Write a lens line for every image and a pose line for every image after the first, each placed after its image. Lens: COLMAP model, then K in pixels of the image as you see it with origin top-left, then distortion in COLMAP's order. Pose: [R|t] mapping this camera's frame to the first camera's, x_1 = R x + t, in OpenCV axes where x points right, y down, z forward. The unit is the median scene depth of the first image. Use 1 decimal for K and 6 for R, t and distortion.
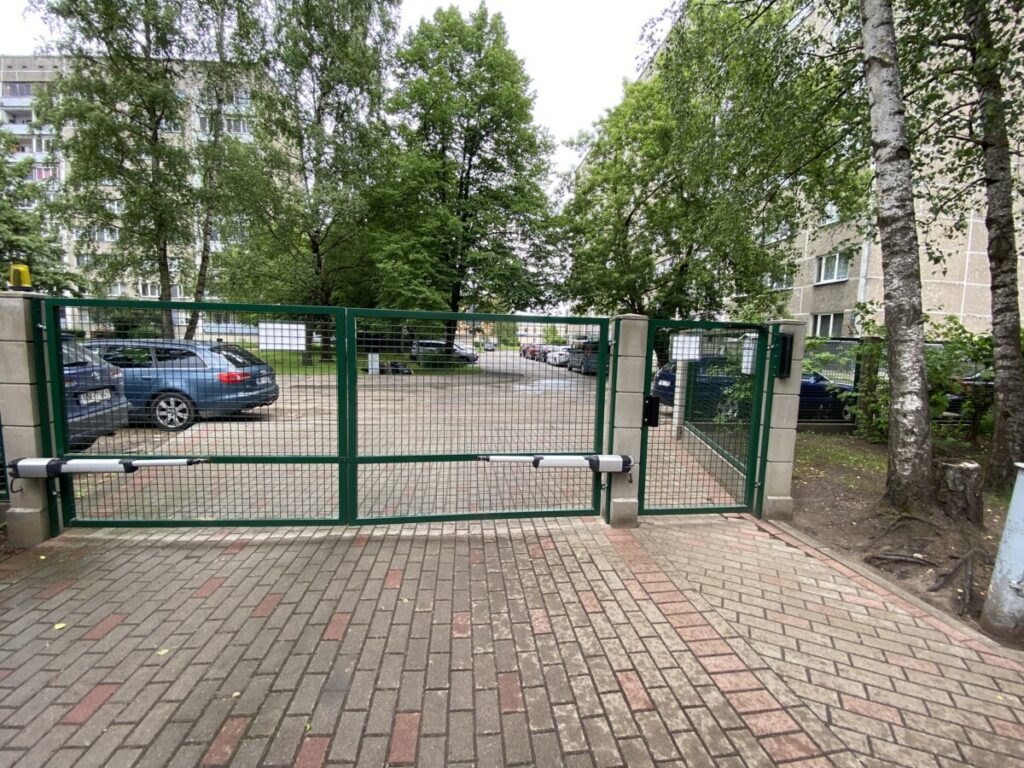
lens RADIAL K [[419.1, 0, 512.0], [0, 419.1, 384.0], [0, 0, 1]] dist [0.014376, -0.020278]
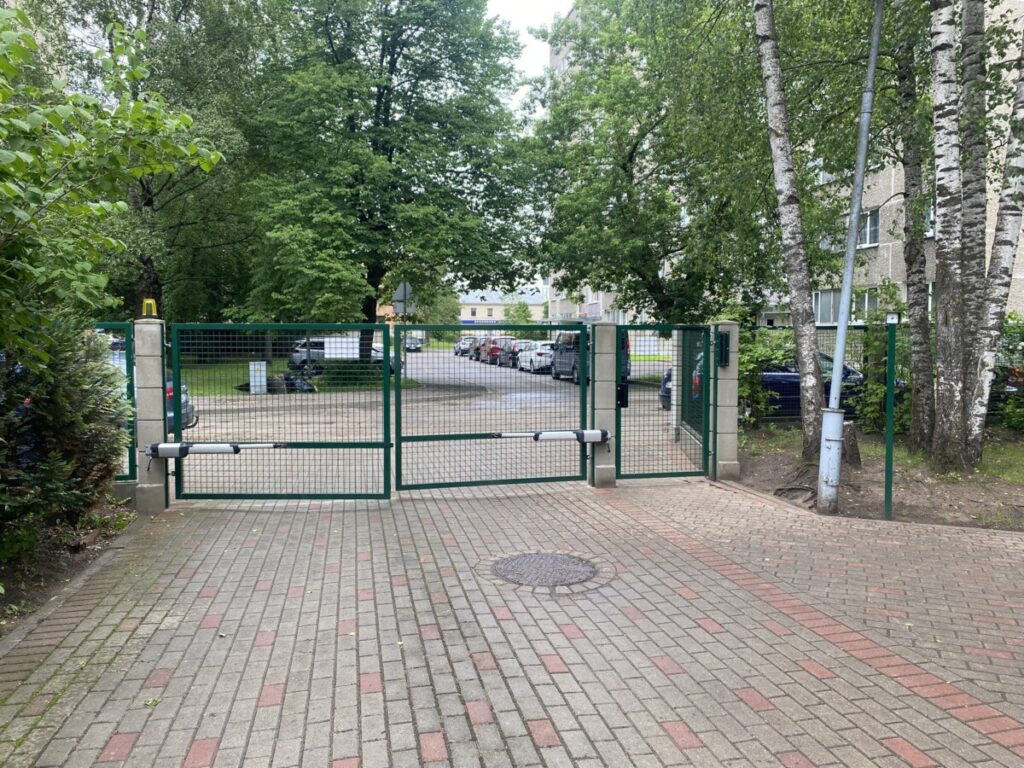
lens RADIAL K [[775.5, 0, 512.0], [0, 775.5, 384.0], [0, 0, 1]] dist [0.001294, 0.000912]
pose [[0.995964, -0.036883, 0.081824, -0.041109], [0.039683, 0.998672, -0.032860, 0.019307], [-0.080503, 0.035974, 0.996105, -0.277141]]
